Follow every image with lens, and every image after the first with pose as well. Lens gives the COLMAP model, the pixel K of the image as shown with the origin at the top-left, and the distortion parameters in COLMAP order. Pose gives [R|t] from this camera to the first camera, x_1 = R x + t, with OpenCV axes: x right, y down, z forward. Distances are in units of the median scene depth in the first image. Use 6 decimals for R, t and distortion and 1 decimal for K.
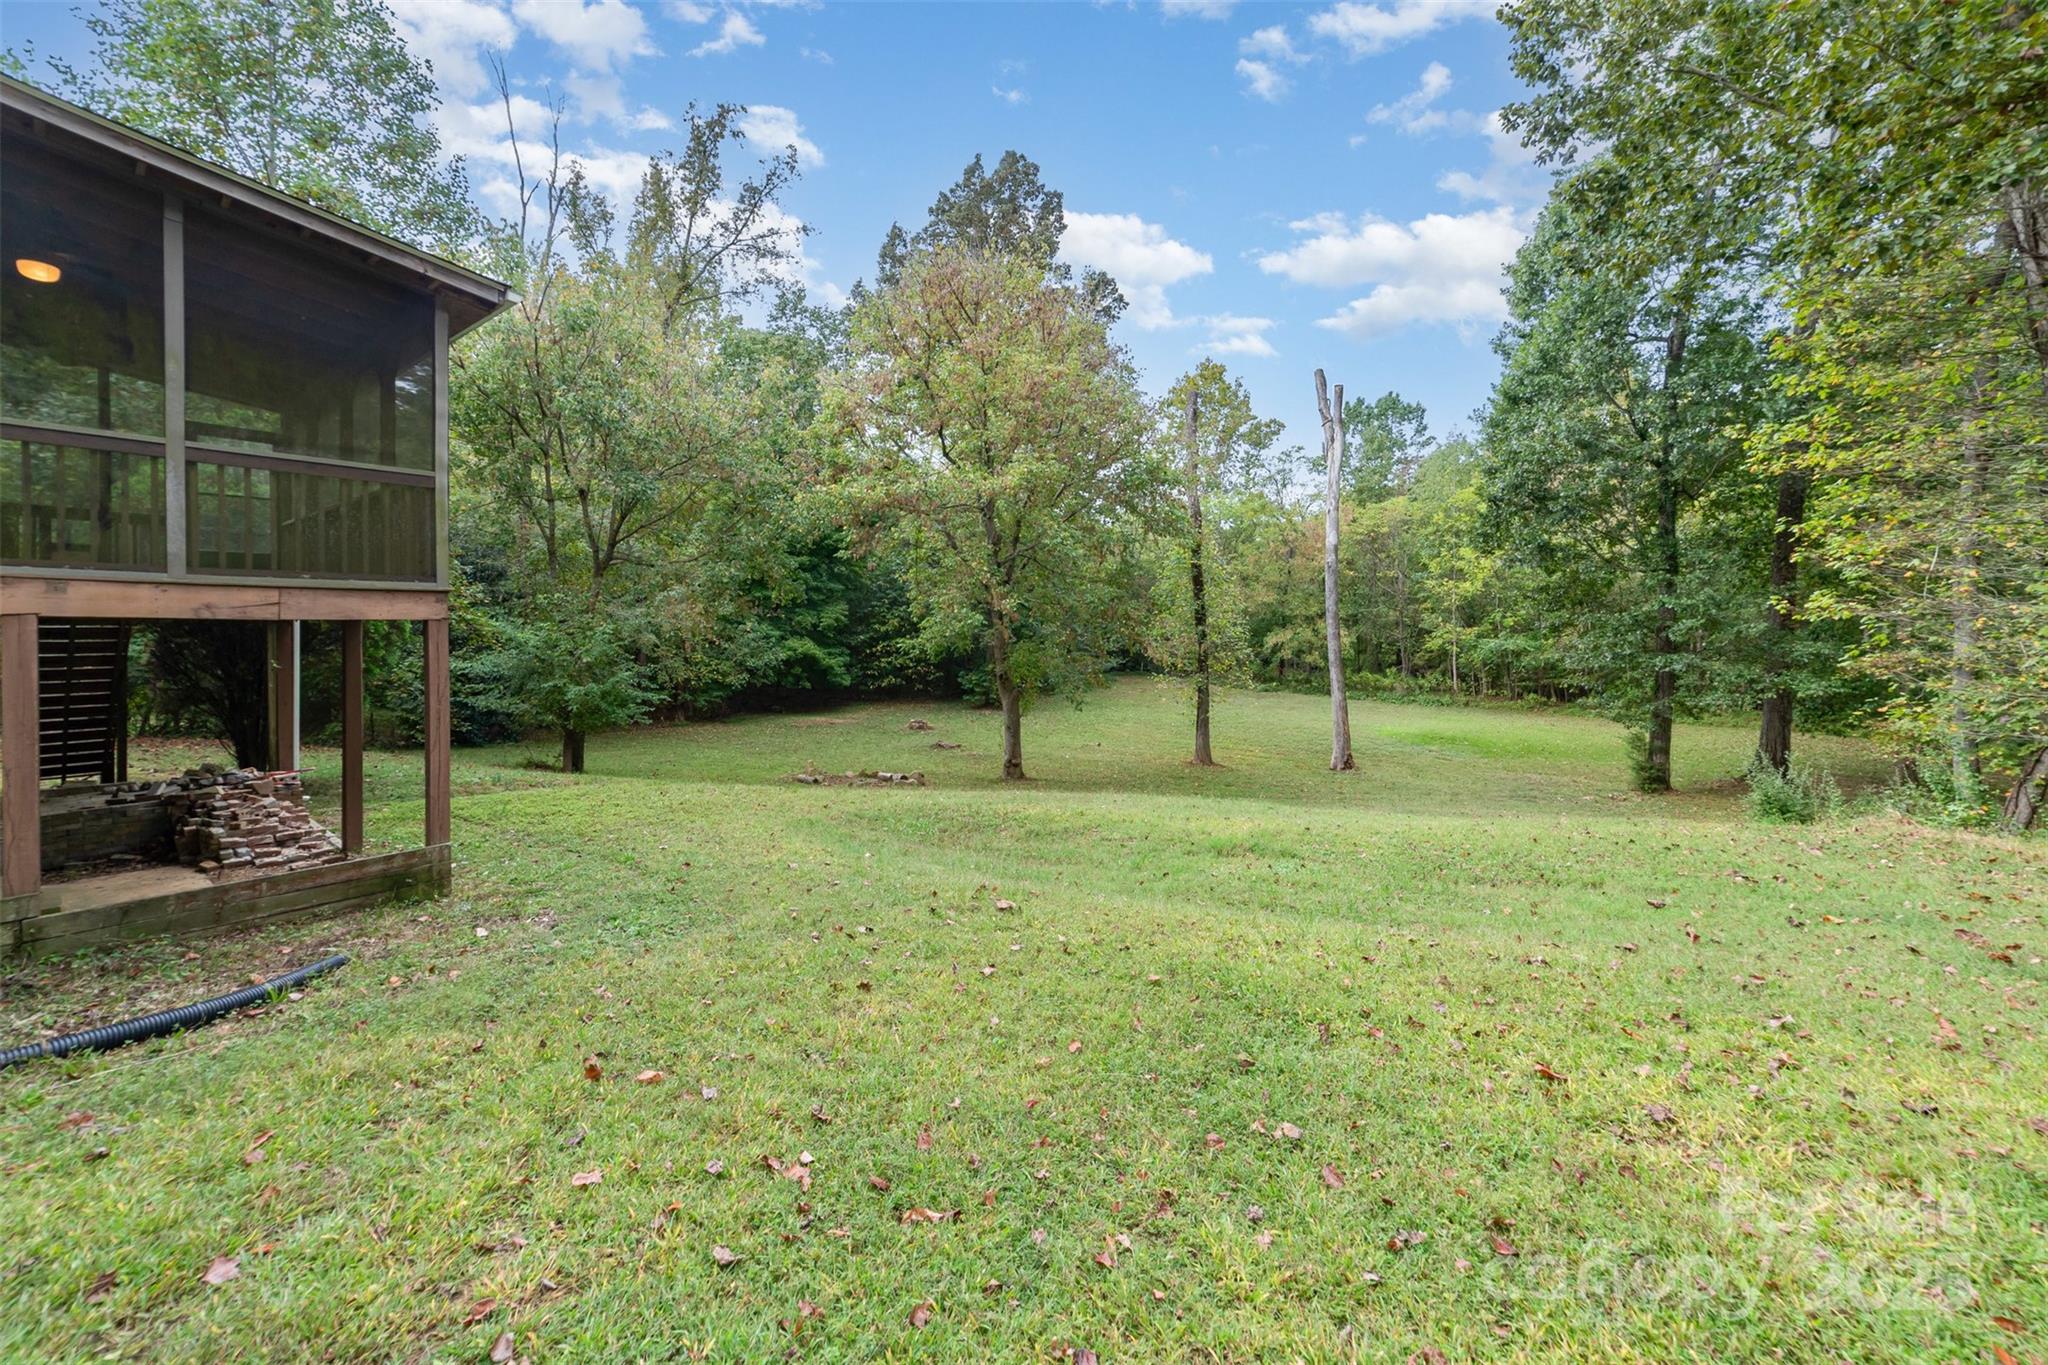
lens RADIAL K [[840.3, 0, 1024.9], [0, 840.3, 608.9], [0, 0, 1]] dist [-0.018779, 0.000012]
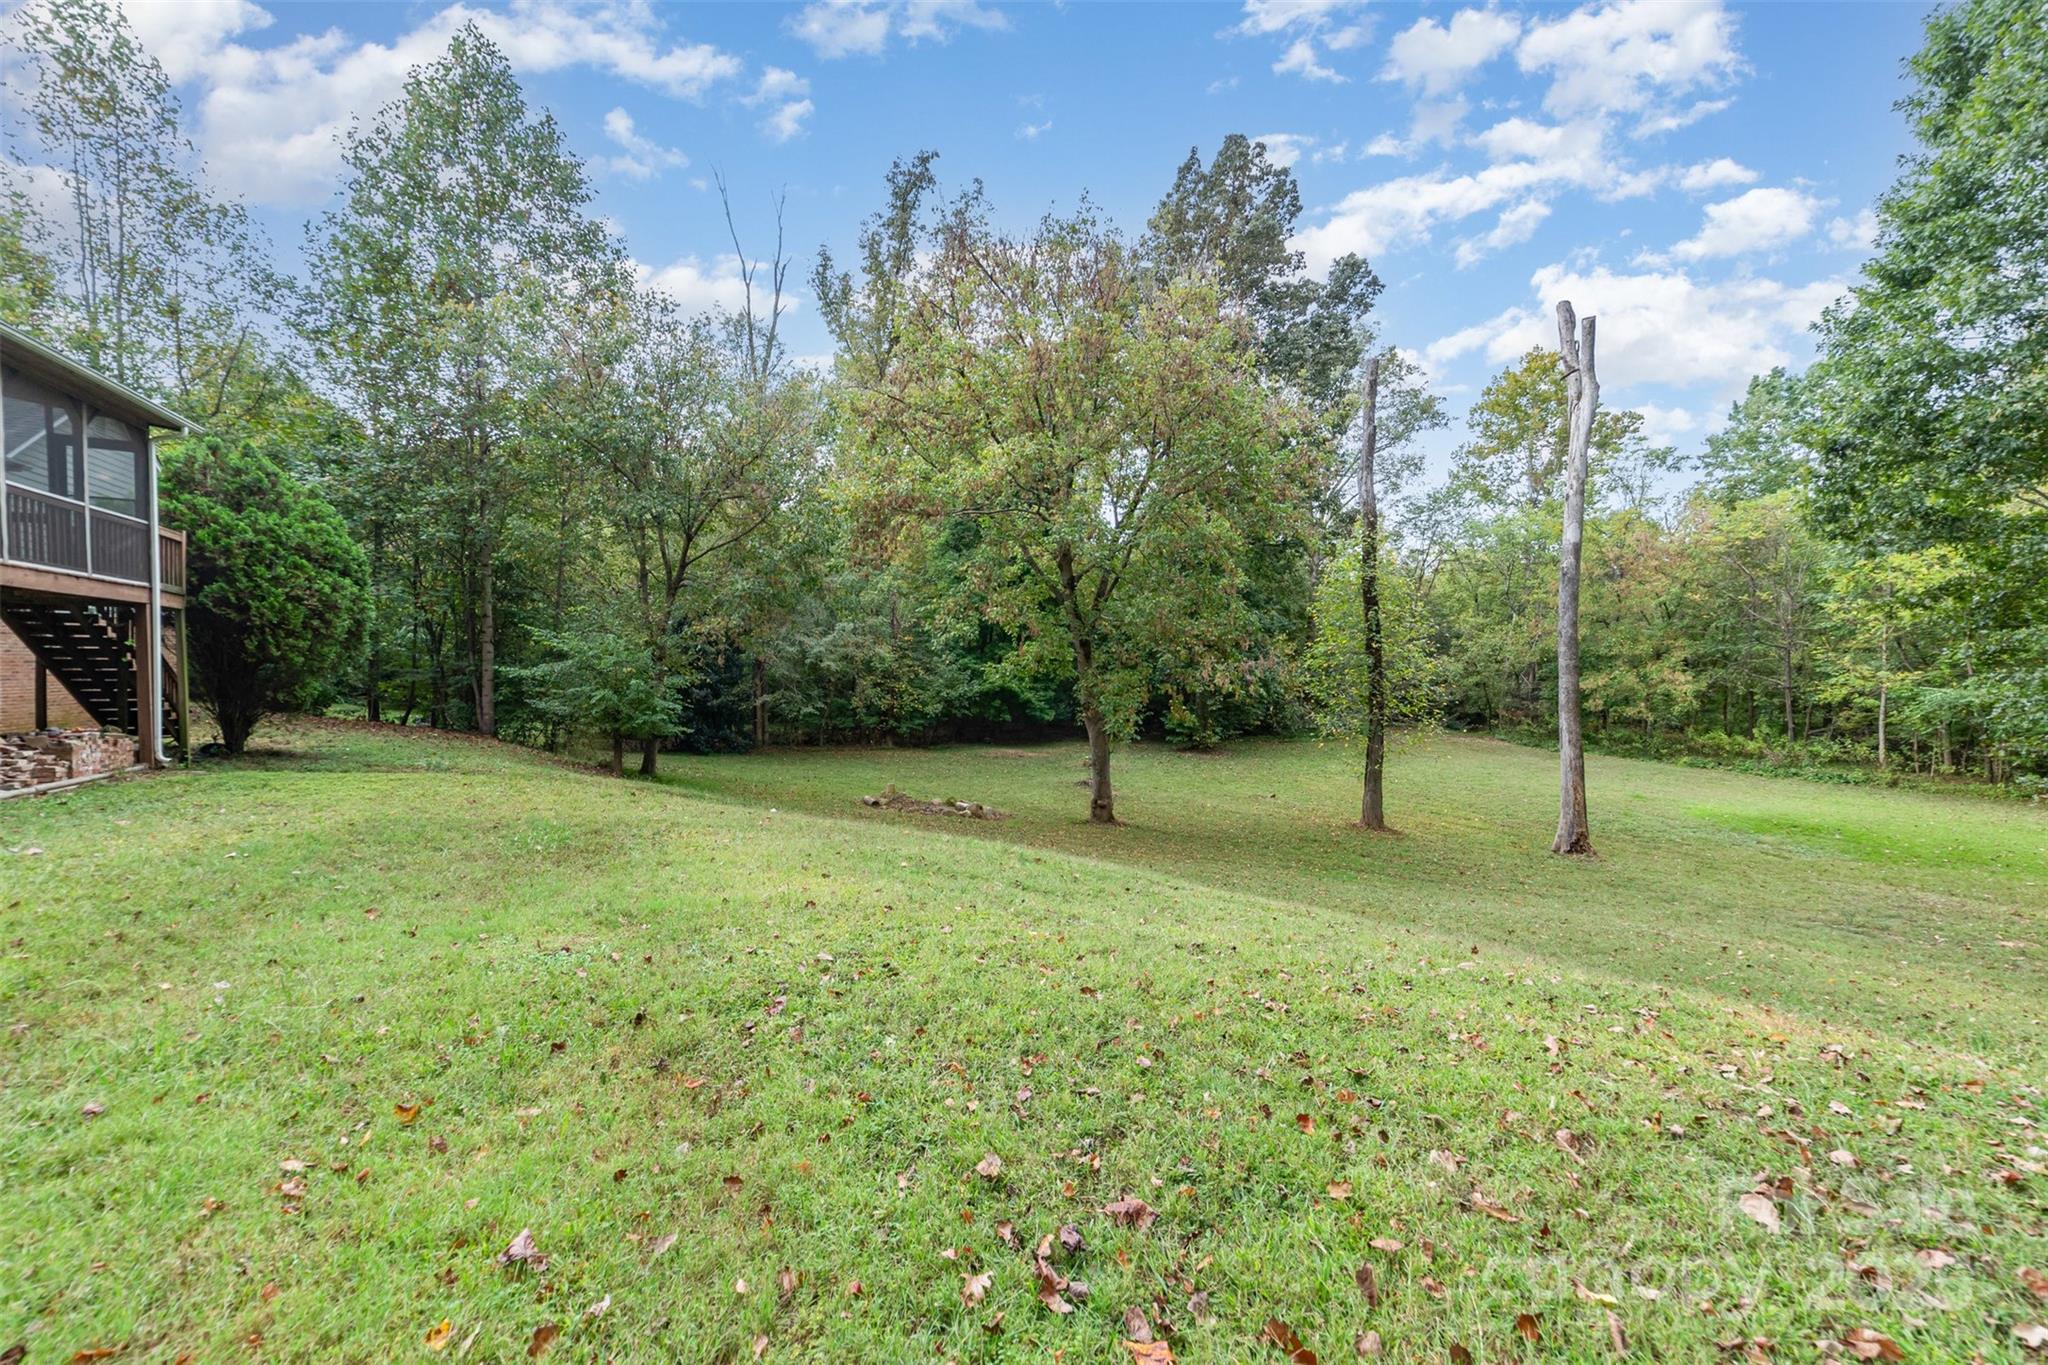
lens RADIAL K [[794.5, 0, 1022.0], [0, 794.5, 691.3], [0, 0, 1]] dist [-0.022995, 0.007454]
pose [[0.903189, 0.023228, -0.428615, 0.169244], [-0.007496, 0.999236, 0.038355, 0.020762], [0.429178, -0.031429, 0.902673, 0.132445]]
